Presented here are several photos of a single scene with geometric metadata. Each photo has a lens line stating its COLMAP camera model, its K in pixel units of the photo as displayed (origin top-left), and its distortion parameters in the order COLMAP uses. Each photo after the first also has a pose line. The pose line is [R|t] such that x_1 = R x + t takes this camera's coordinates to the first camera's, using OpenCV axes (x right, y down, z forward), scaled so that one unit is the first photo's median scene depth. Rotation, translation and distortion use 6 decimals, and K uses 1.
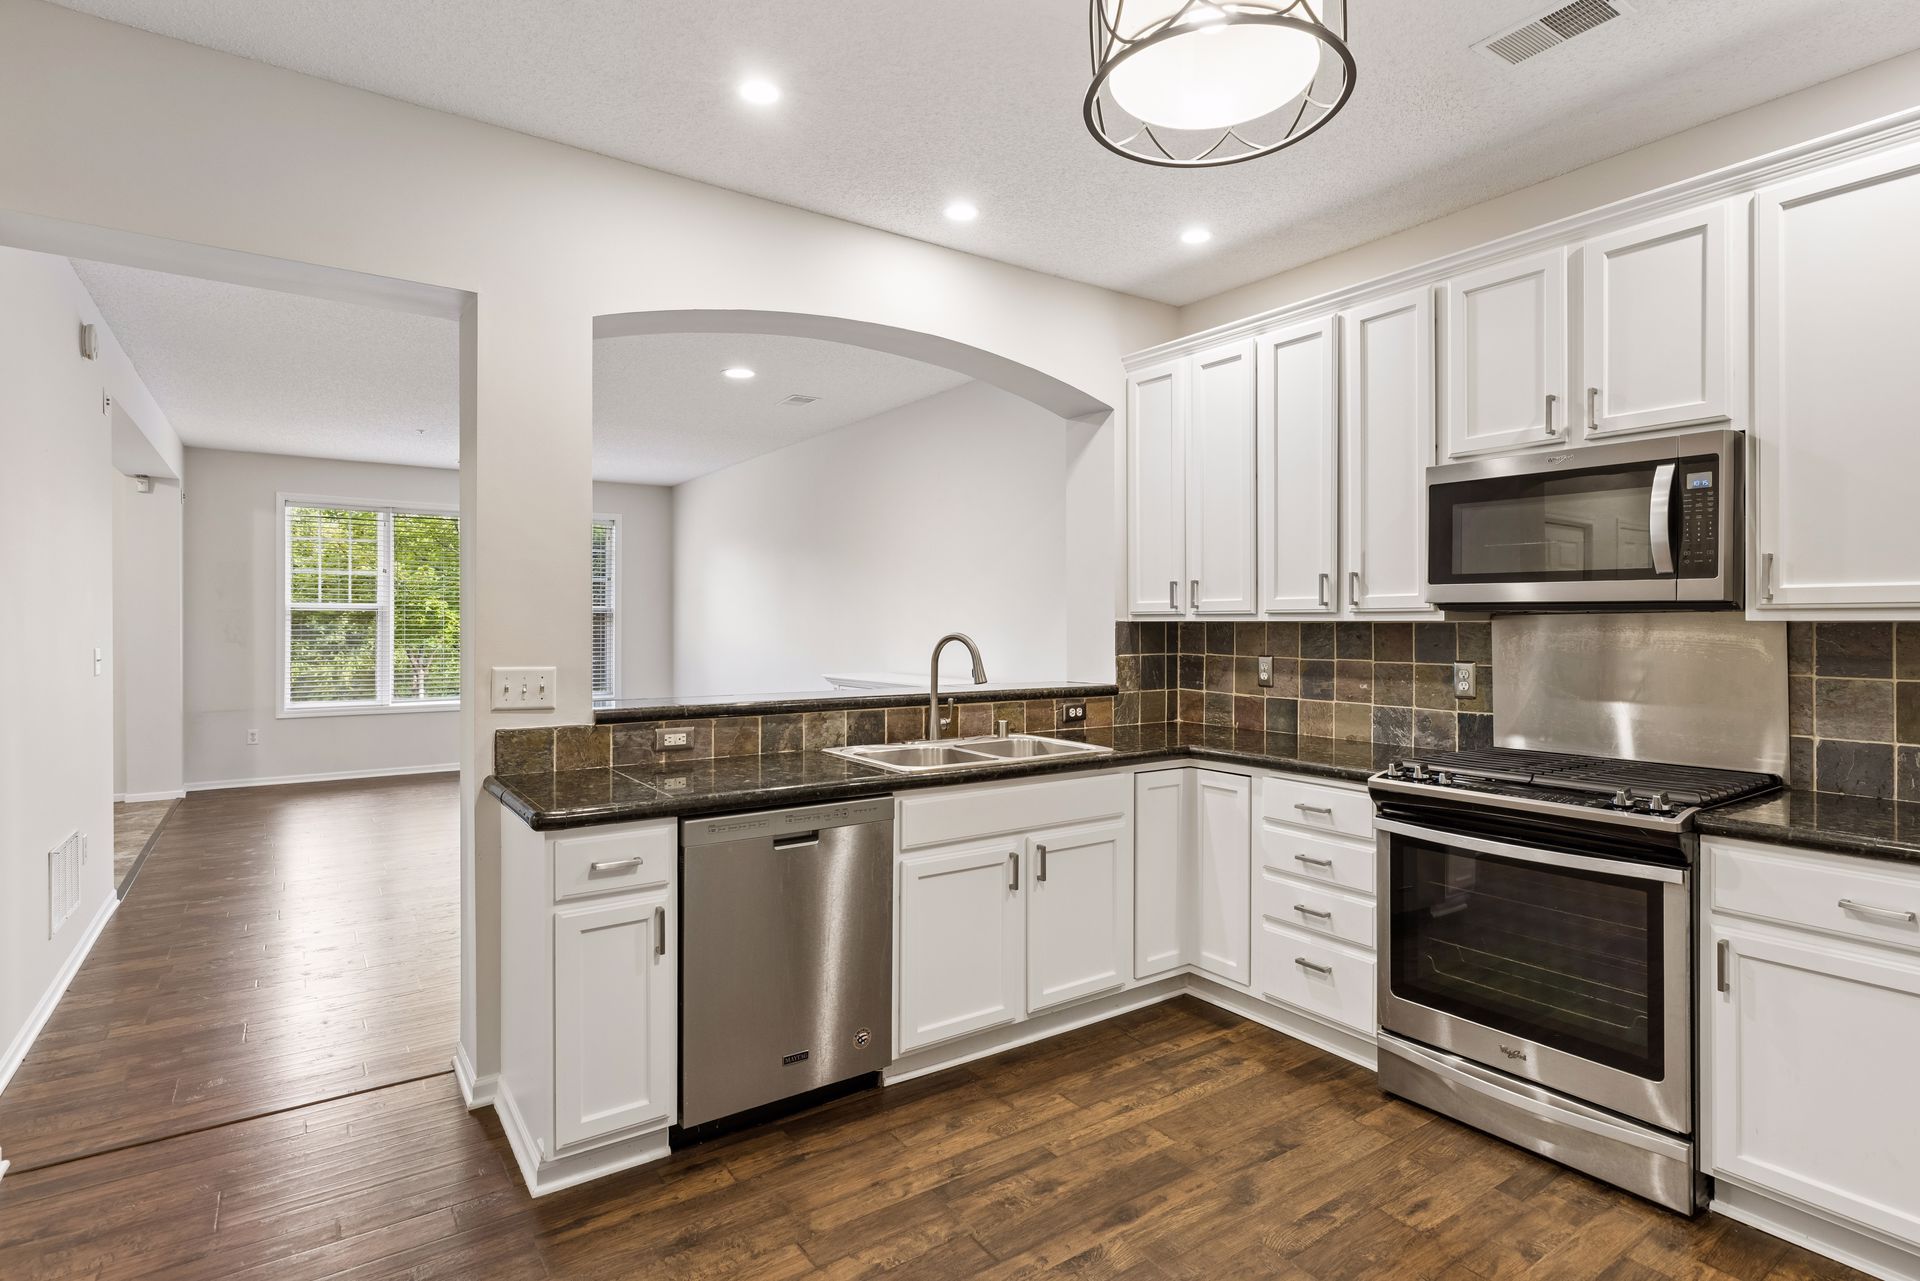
lens RADIAL K [[973.3, 0, 970.5], [0, 973.3, 621.5], [0, 0, 1]] dist [0.000766, -0.000004]
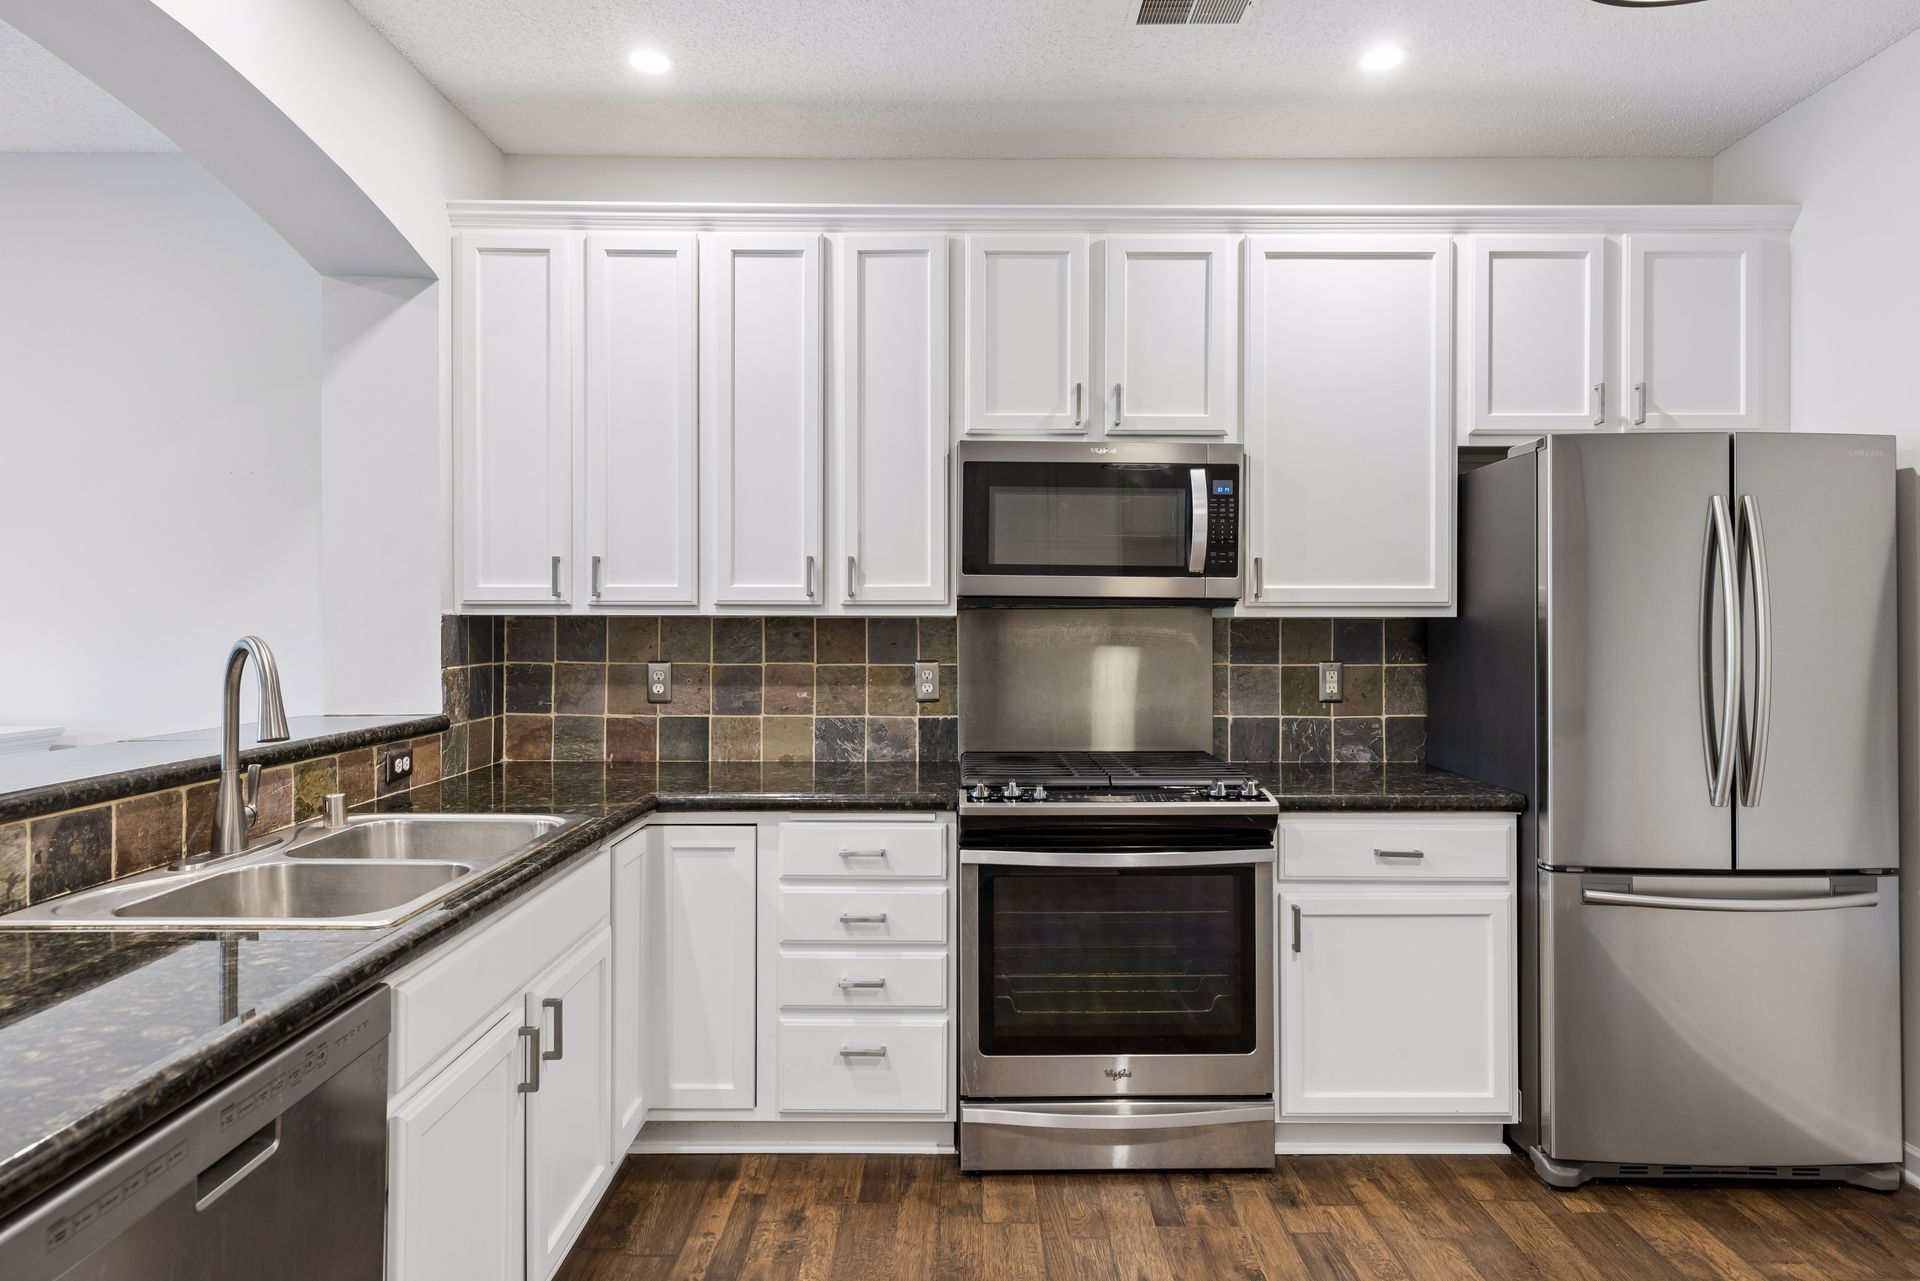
lens RADIAL K [[1074.7, 0, 963.9], [0, 1074.7, 622.2], [0, 0, 1]] dist [0.008305, -0.001536]
pose [[0.573120, -0.001255, 0.819470, -0.310081], [-0.002868, 0.999990, 0.003537, 0.001628], [-0.819466, -0.004378, 0.573111, 0.425938]]
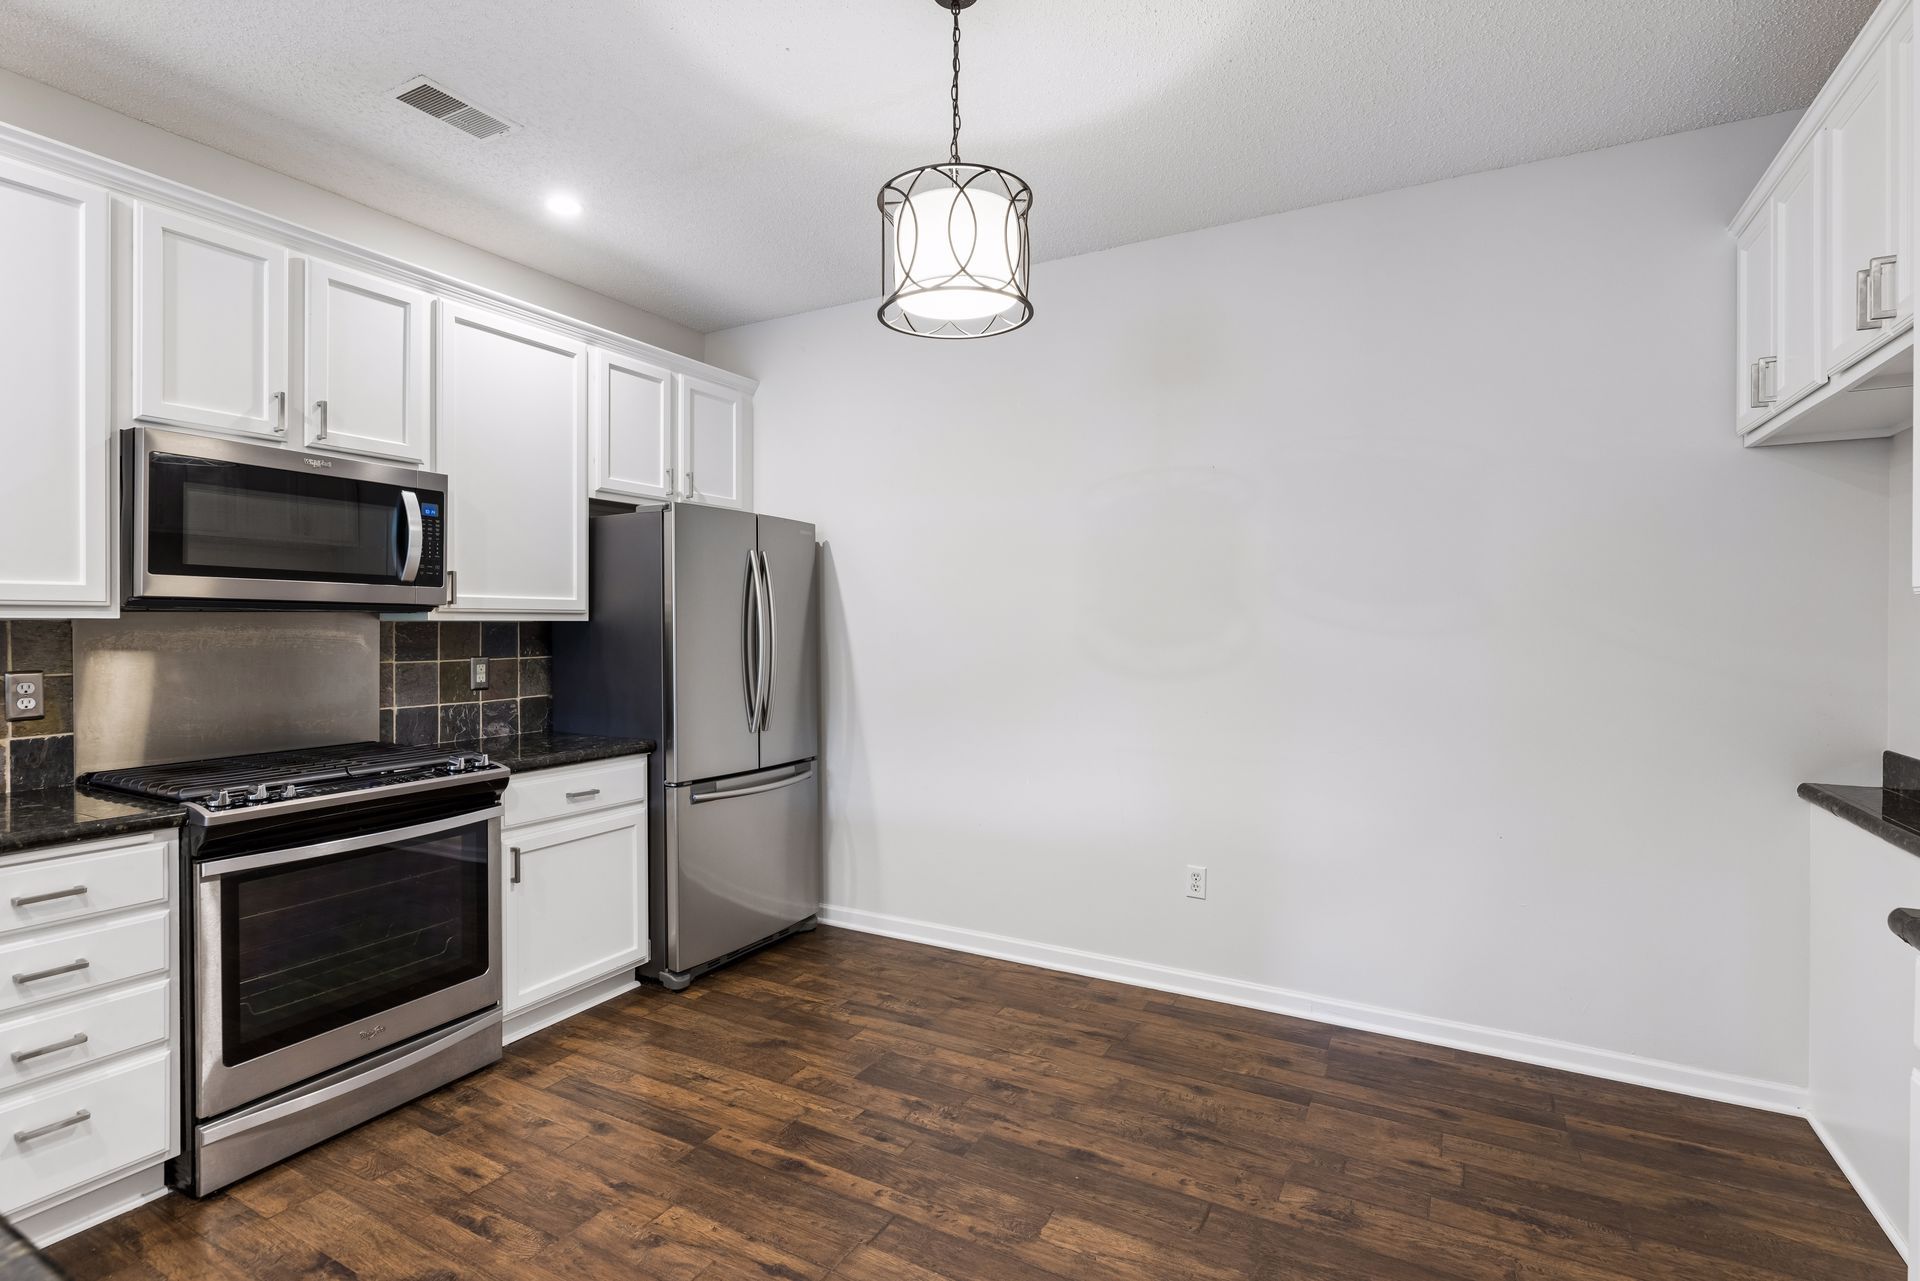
lens RADIAL K [[912.8, 0, 967.3], [0, 912.8, 626.3], [0, 0, 1]] dist [-0.001355, 0.000164]
pose [[-0.443558, -0.003783, 0.896238, -0.488974], [-0.003514, 0.999991, 0.002482, 0.001342], [-0.896239, -0.002048, -0.443567, 0.697887]]
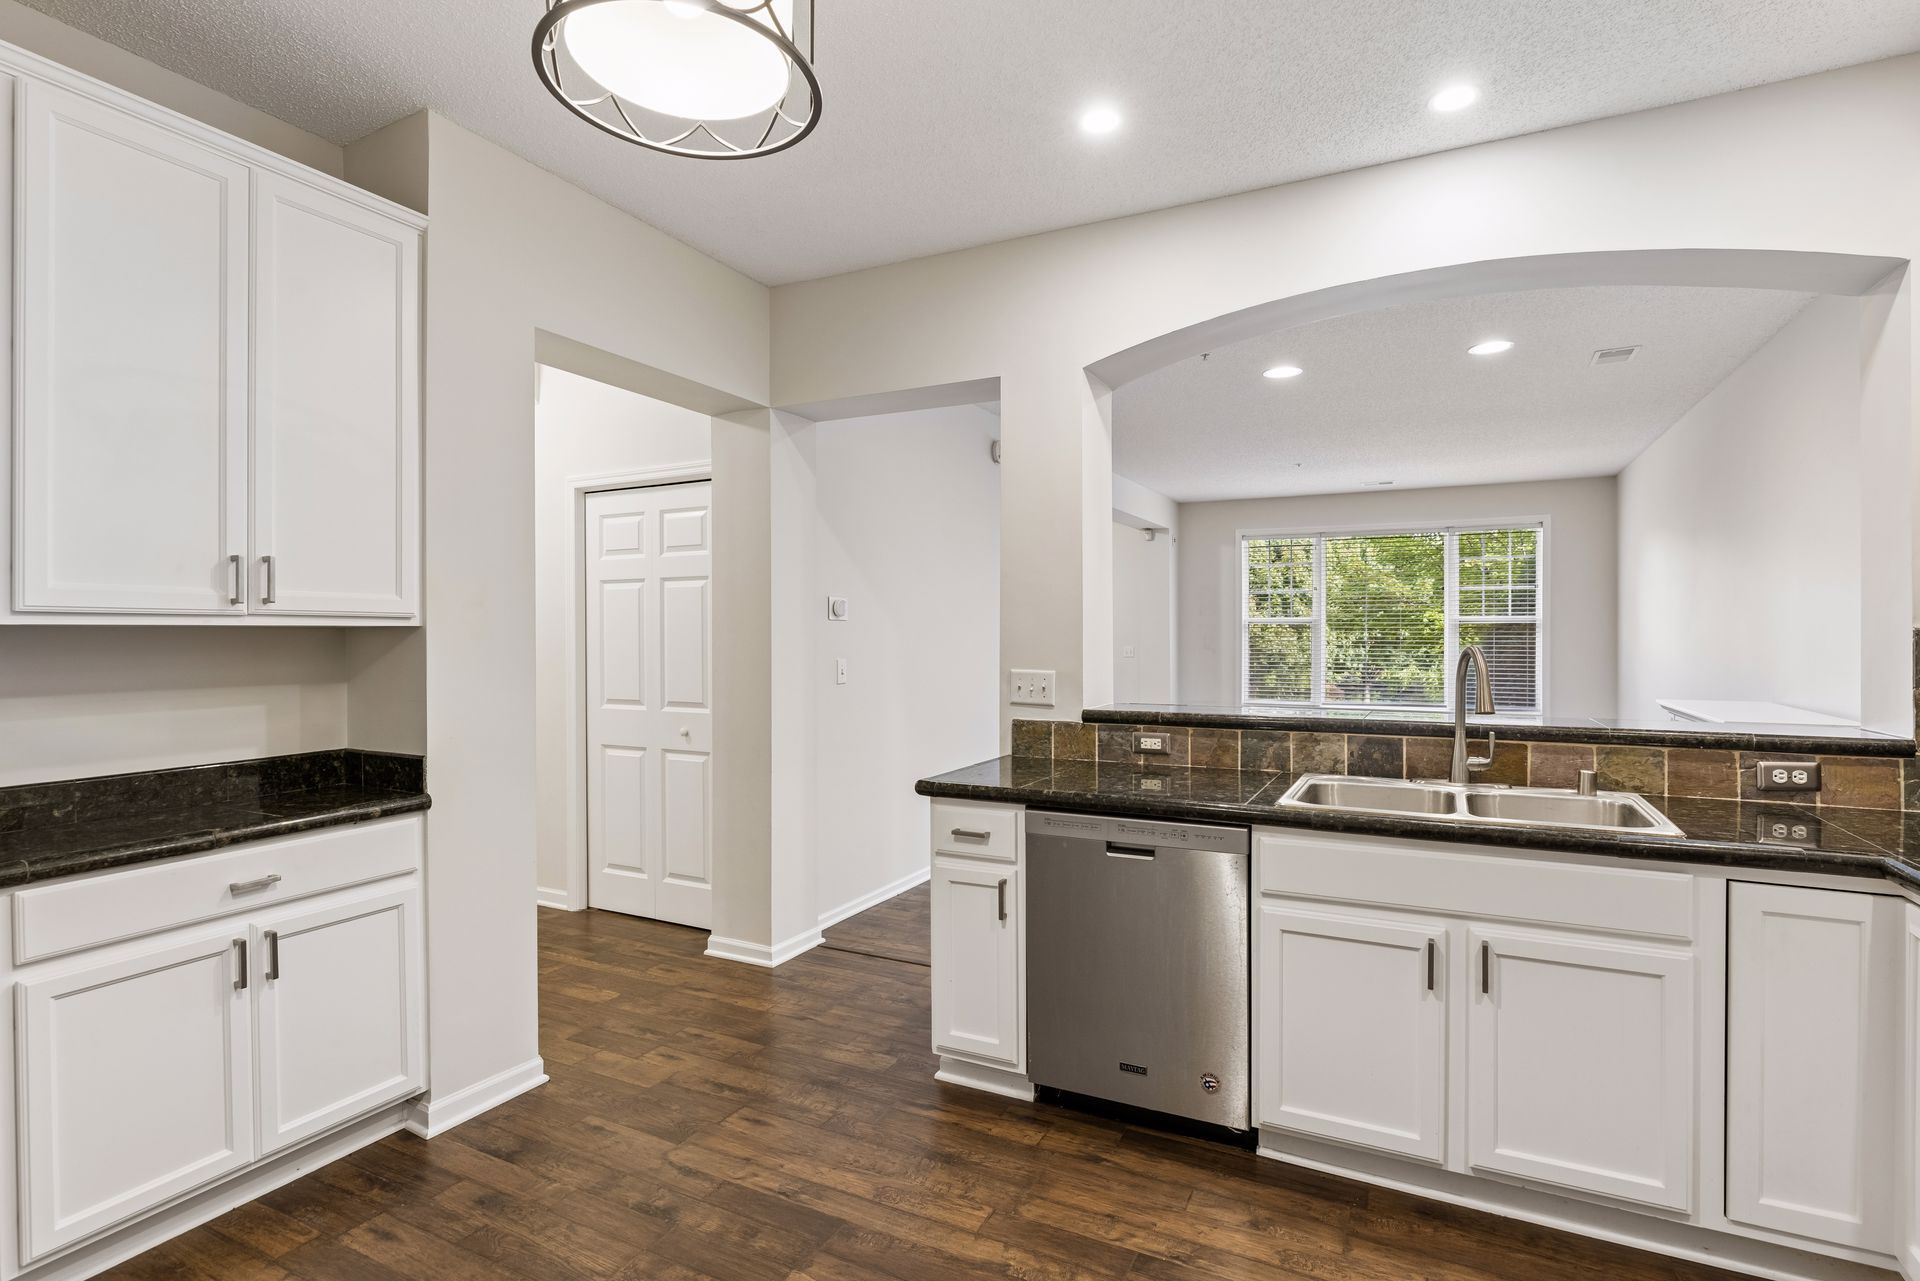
lens RADIAL K [[936.3, 0, 965.2], [0, 936.3, 637.5], [0, 0, 1]] dist [-0.006088, -0.000418]
pose [[0.472656, 0.001127, -0.881246, 0.492348], [0.003239, 0.999990, 0.003016, 0.001711], [0.881241, -0.004280, 0.472647, 0.333728]]
